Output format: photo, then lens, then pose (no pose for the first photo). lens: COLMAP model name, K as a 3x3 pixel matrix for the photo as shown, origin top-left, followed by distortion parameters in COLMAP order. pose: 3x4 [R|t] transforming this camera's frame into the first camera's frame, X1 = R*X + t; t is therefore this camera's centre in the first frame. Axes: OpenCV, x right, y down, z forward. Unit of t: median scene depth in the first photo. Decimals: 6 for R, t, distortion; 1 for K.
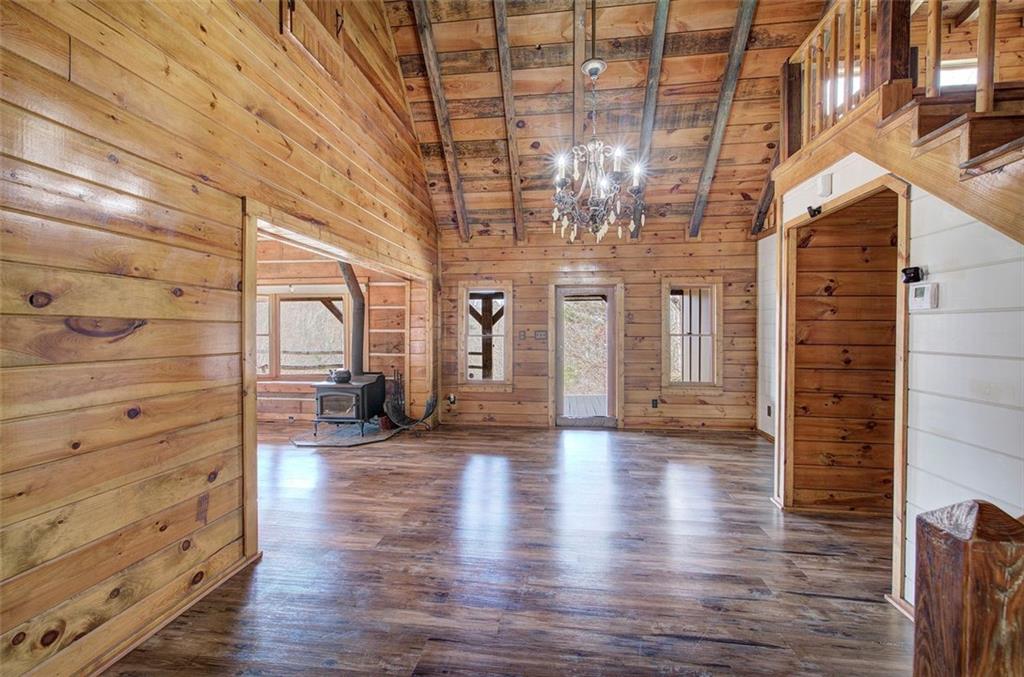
lens RADIAL K [[429.9, 0, 515.7], [0, 429.9, 343.3], [0, 0, 1]] dist [-0.002499, 0.000820]
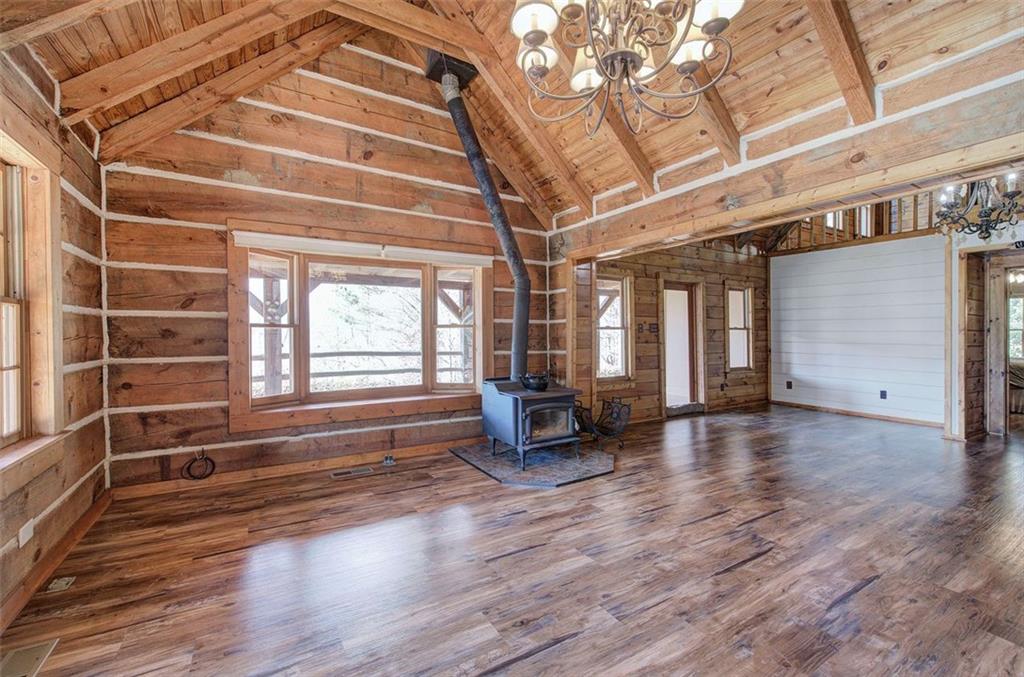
lens RADIAL K [[429.9, 0, 520.2], [0, 429.9, 338.4], [0, 0, 1]] dist [-0.002499, 0.000820]
pose [[0.784464, -0.006878, 0.620136, -0.812207], [0.015995, 0.999830, -0.009145, 0.009367], [-0.619968, 0.017093, 0.784441, 0.418418]]
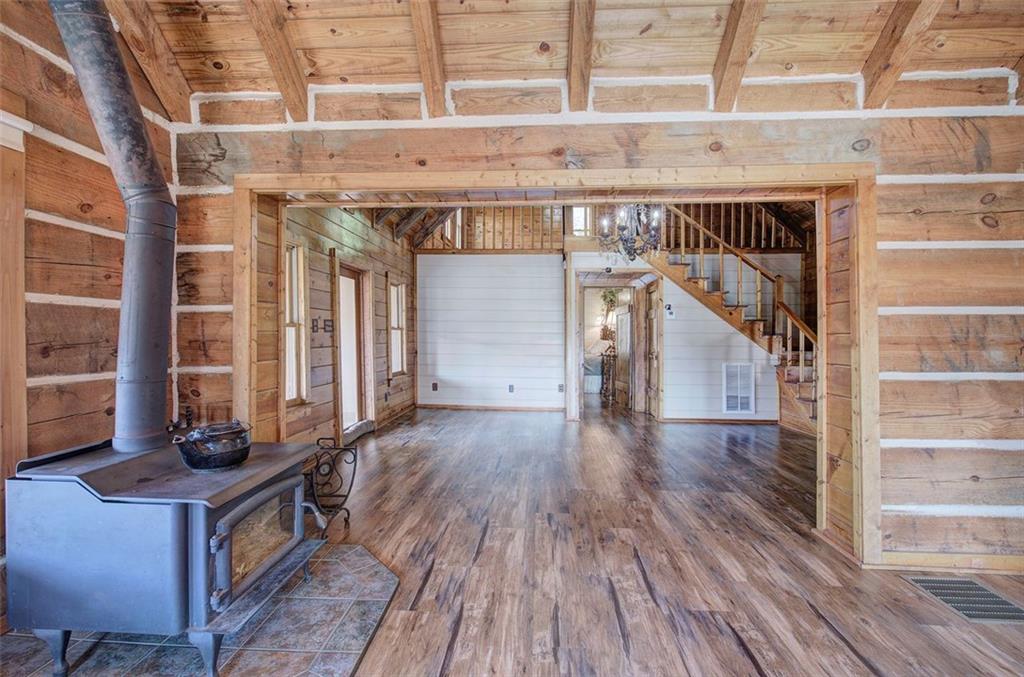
lens RADIAL K [[429.9, 0, 507.5], [0, 429.9, 336.4], [0, 0, 1]] dist [-0.002499, 0.000820]
pose [[-0.054140, -0.003559, 0.998527, -0.670948], [0.019457, 0.999800, 0.004618, 0.001005], [-0.998344, 0.019679, -0.054060, 0.753600]]
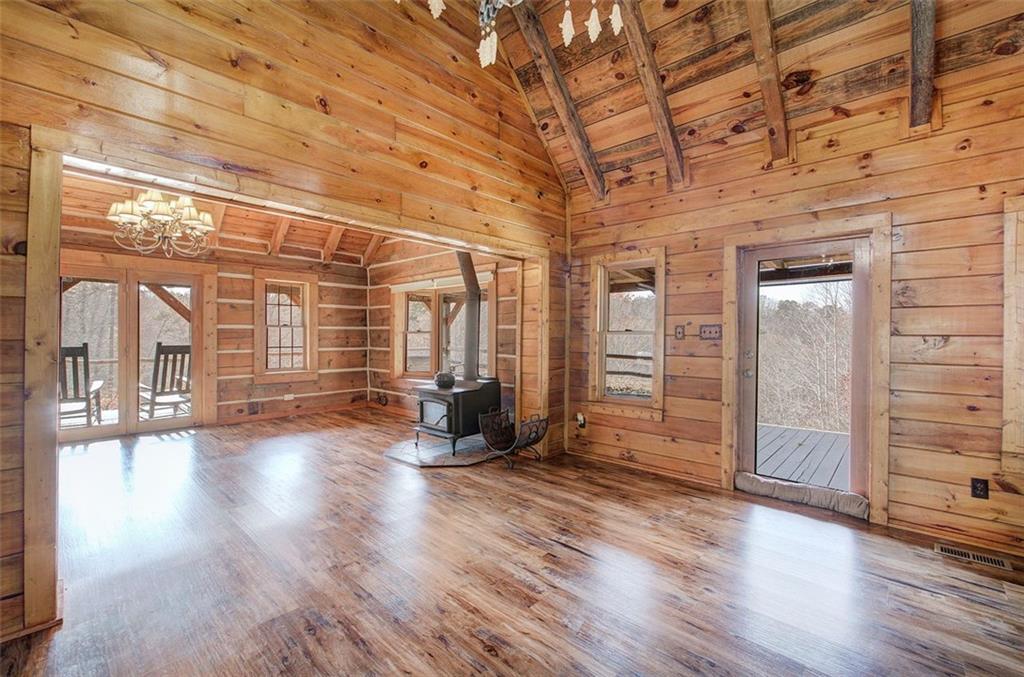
lens RADIAL K [[429.9, 0, 515.0], [0, 429.9, 341.3], [0, 0, 1]] dist [-0.002499, 0.000820]
pose [[0.815603, 0.014337, -0.578435, 0.184476], [-0.023069, 0.999704, -0.007750, 0.004287], [0.578152, 0.019665, 0.815692, 0.358726]]
